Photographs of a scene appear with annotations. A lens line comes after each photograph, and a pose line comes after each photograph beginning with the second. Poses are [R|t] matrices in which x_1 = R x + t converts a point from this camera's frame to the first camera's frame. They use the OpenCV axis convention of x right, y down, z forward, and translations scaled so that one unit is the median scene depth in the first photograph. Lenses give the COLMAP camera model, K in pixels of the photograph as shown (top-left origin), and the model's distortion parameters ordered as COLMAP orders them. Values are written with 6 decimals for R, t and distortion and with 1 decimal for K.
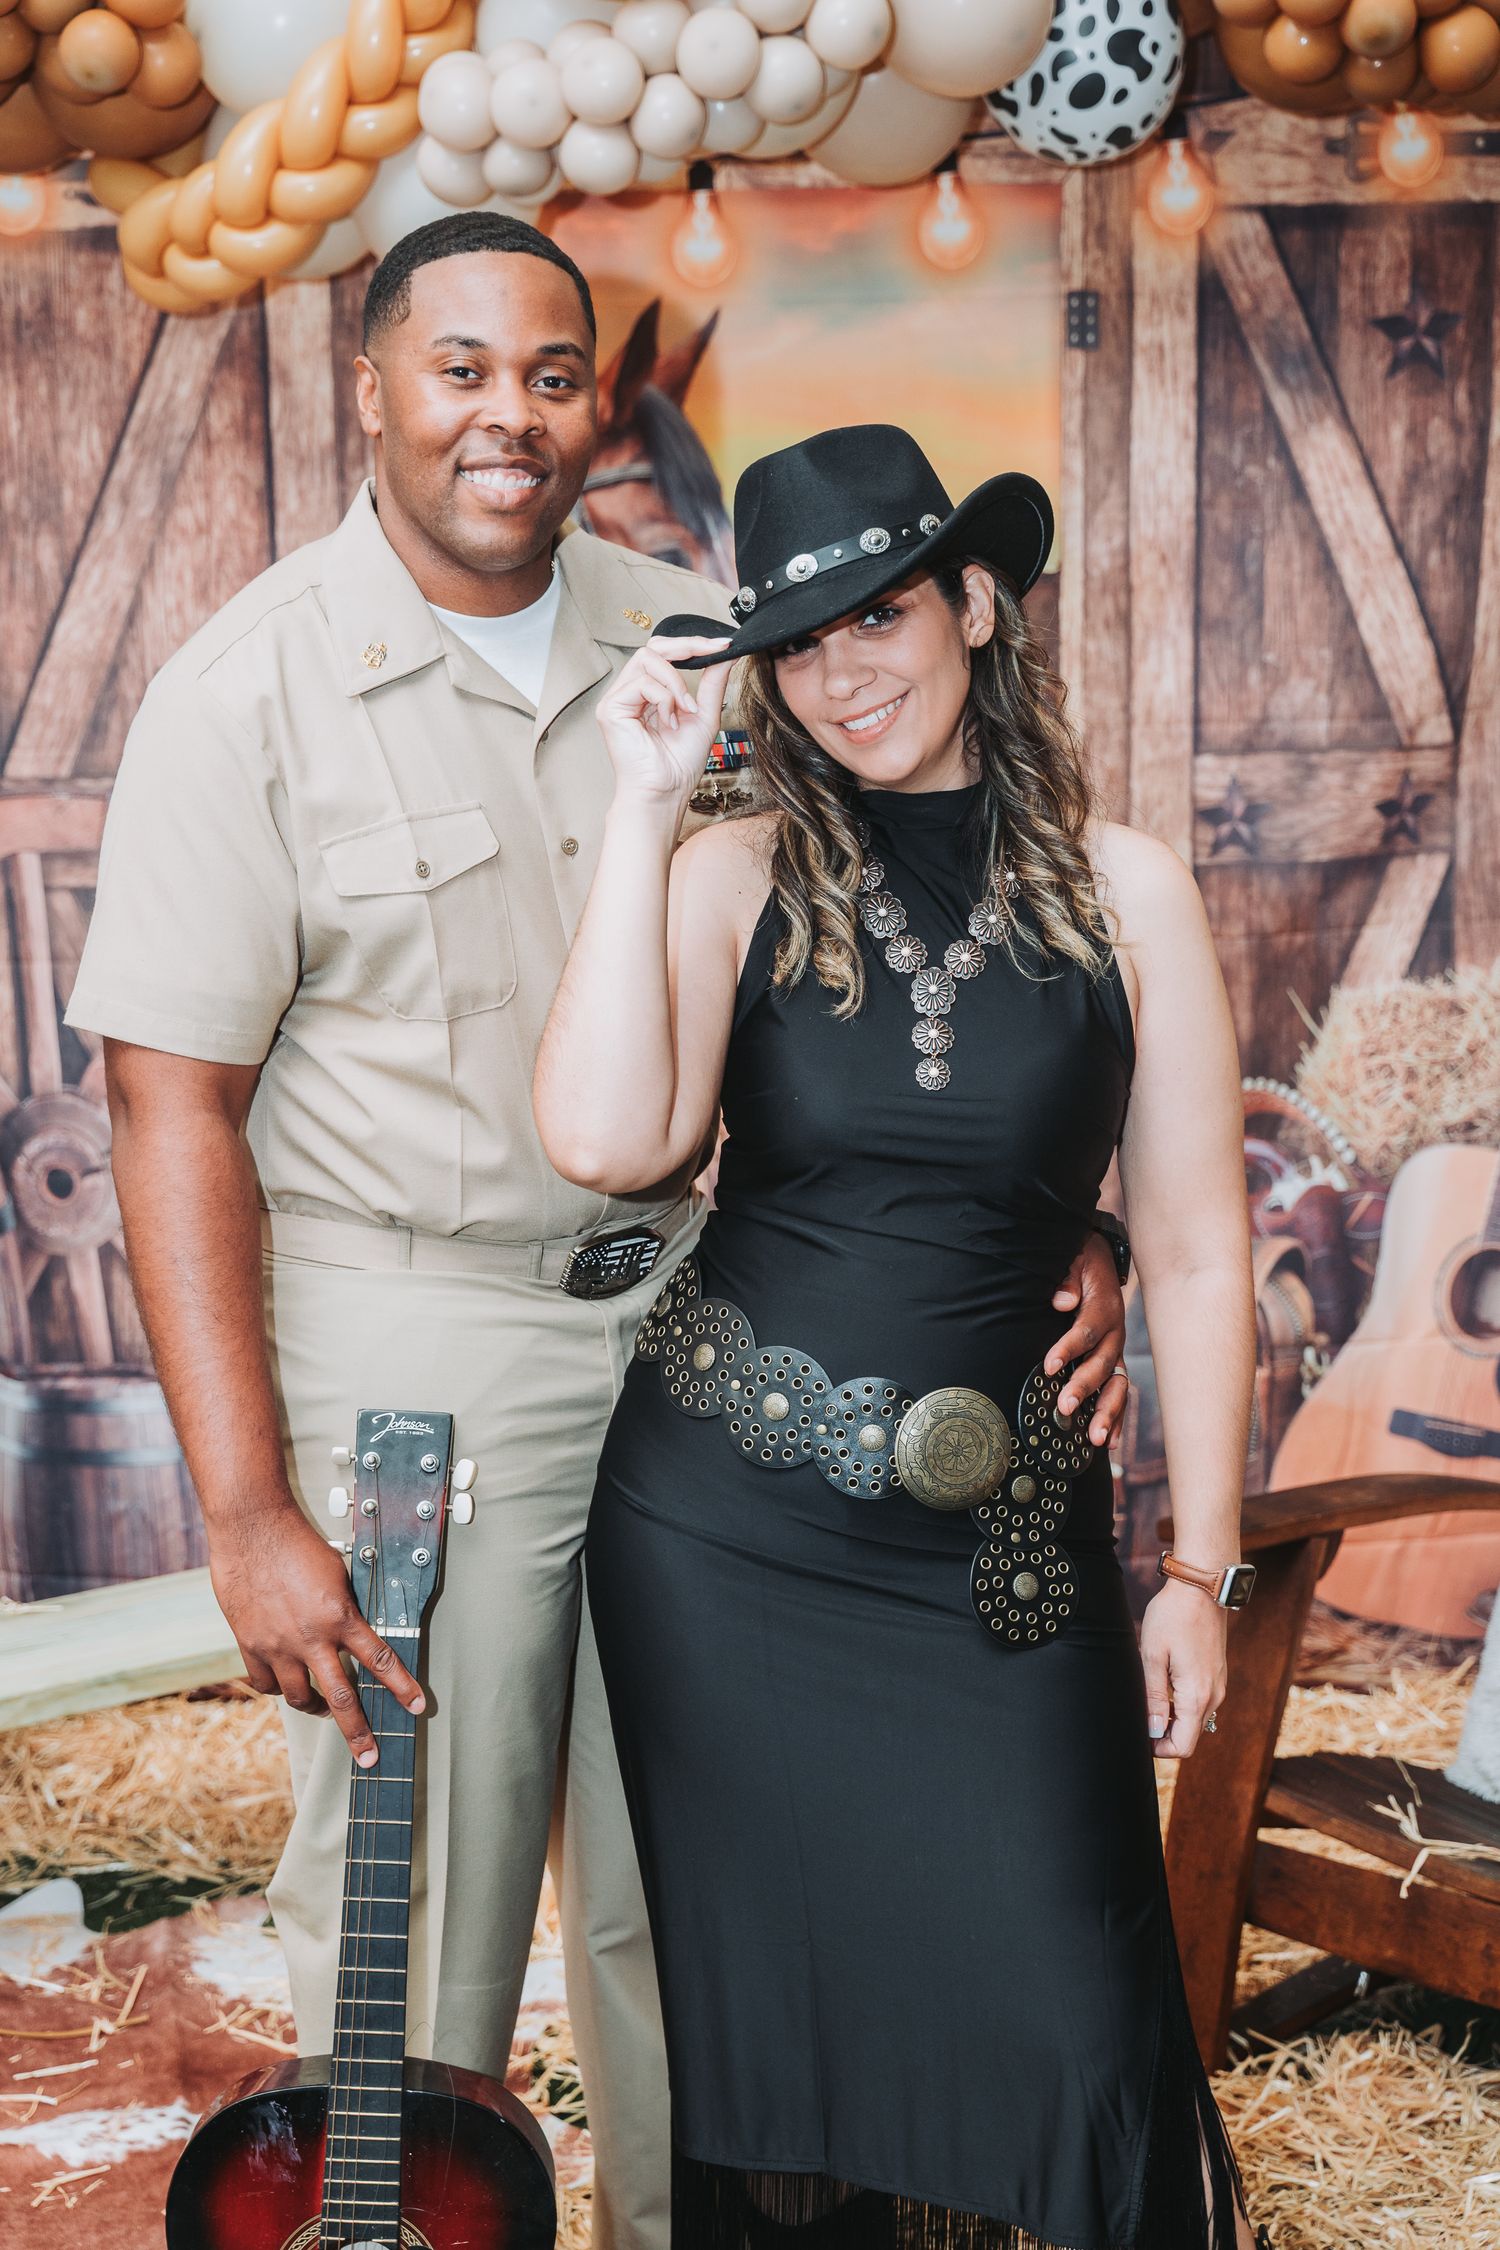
lens RADIAL K [[3320.4, 0, 742.6], [0, 3320.4, 1136.7], [0, 0, 1]] dist [0.033394, 0.000000]
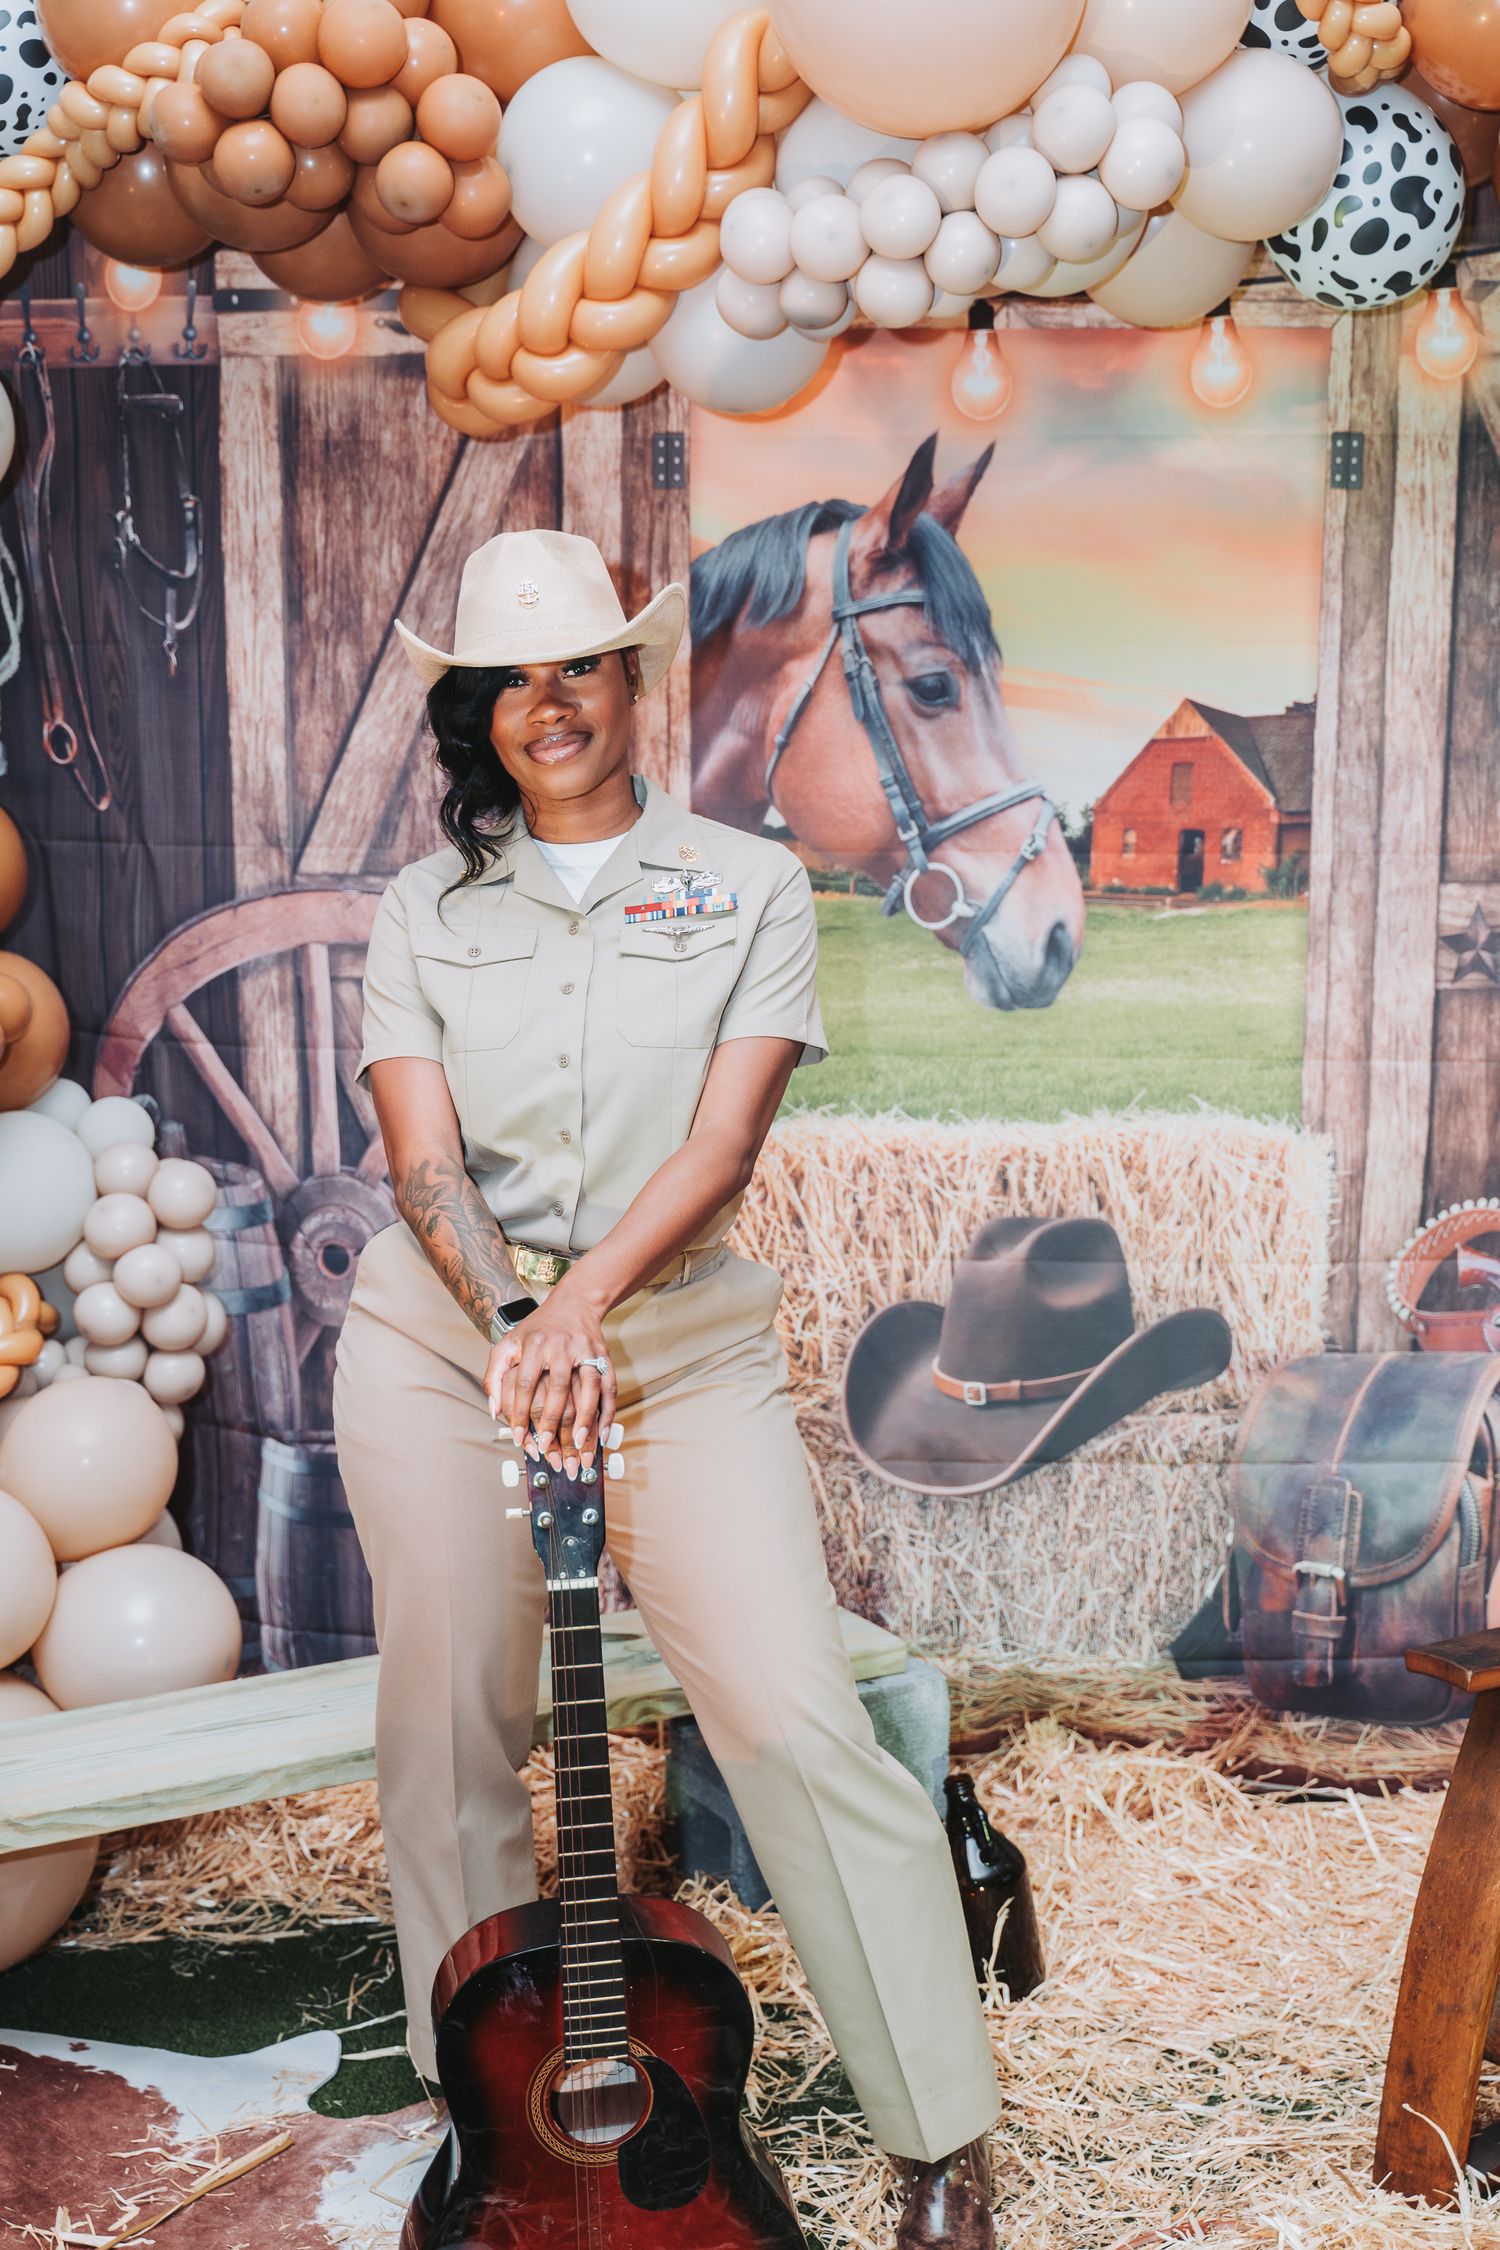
lens RADIAL K [[2831.3, 0, 759.3], [0, 2831.3, 1114.1], [0, 0, 1]] dist [0.029950, 0.000000]
pose [[0.998012, 0.033245, -0.053534, -0.025795], [-0.034139, 0.999291, -0.015878, -0.022603], [0.052969, 0.017674, 0.998440, 0.114399]]
